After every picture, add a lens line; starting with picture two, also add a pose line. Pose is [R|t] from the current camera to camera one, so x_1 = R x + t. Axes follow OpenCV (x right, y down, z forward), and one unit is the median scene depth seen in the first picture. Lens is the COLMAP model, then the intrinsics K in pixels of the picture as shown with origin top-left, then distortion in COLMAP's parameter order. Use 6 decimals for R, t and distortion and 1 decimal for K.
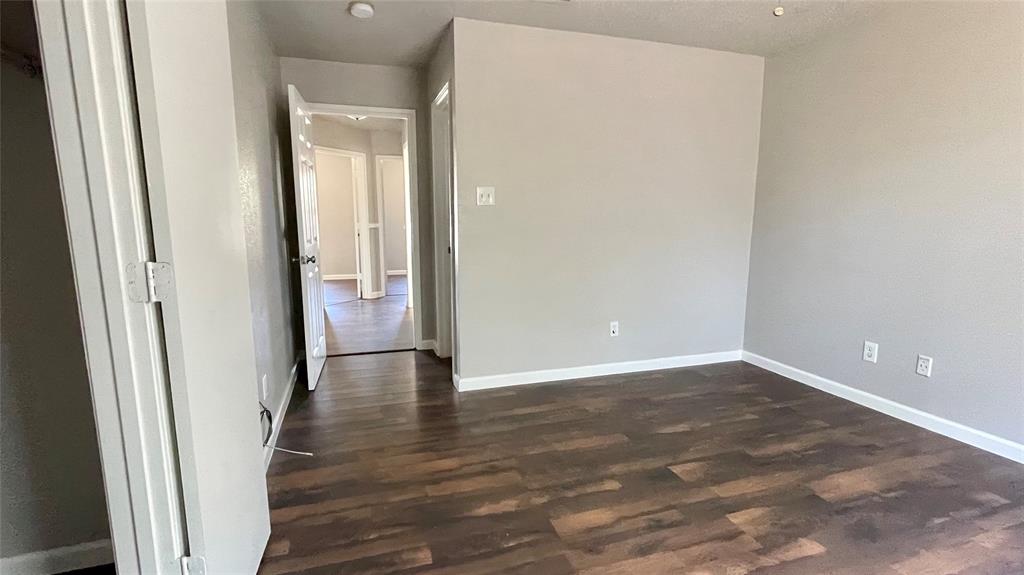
lens RADIAL K [[482.0, 0, 510.5], [0, 482.0, 290.6], [0, 0, 1]] dist [-0.005259, -0.000540]
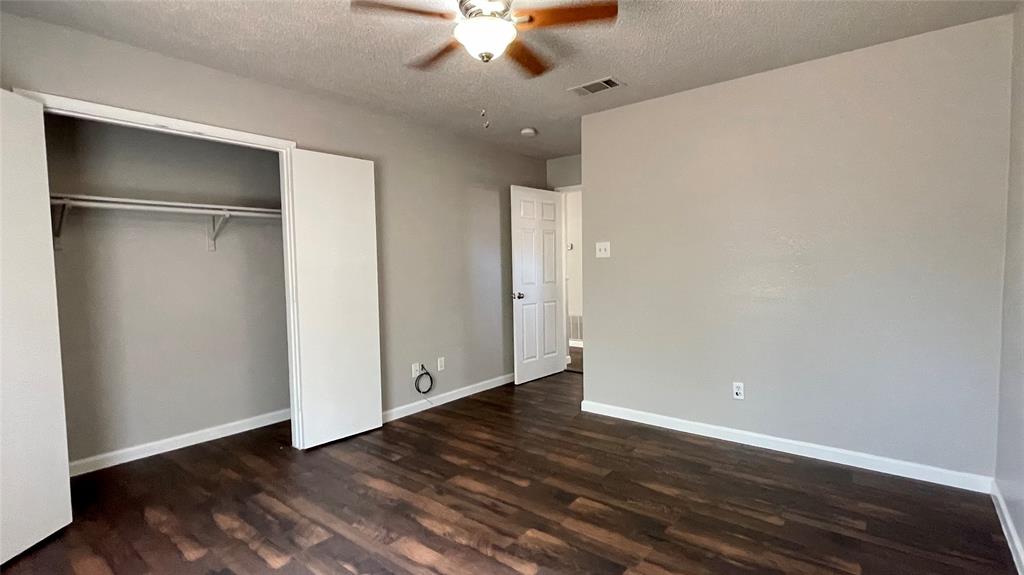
lens RADIAL K [[482.0, 0, 510.5], [0, 482.0, 290.6], [0, 0, 1]] dist [-0.005259, -0.000540]
pose [[0.539445, 0.034056, -0.841332, 1.104687], [-0.116394, 0.992605, -0.034450, -0.036122], [0.833937, 0.116510, 0.539420, 0.227572]]
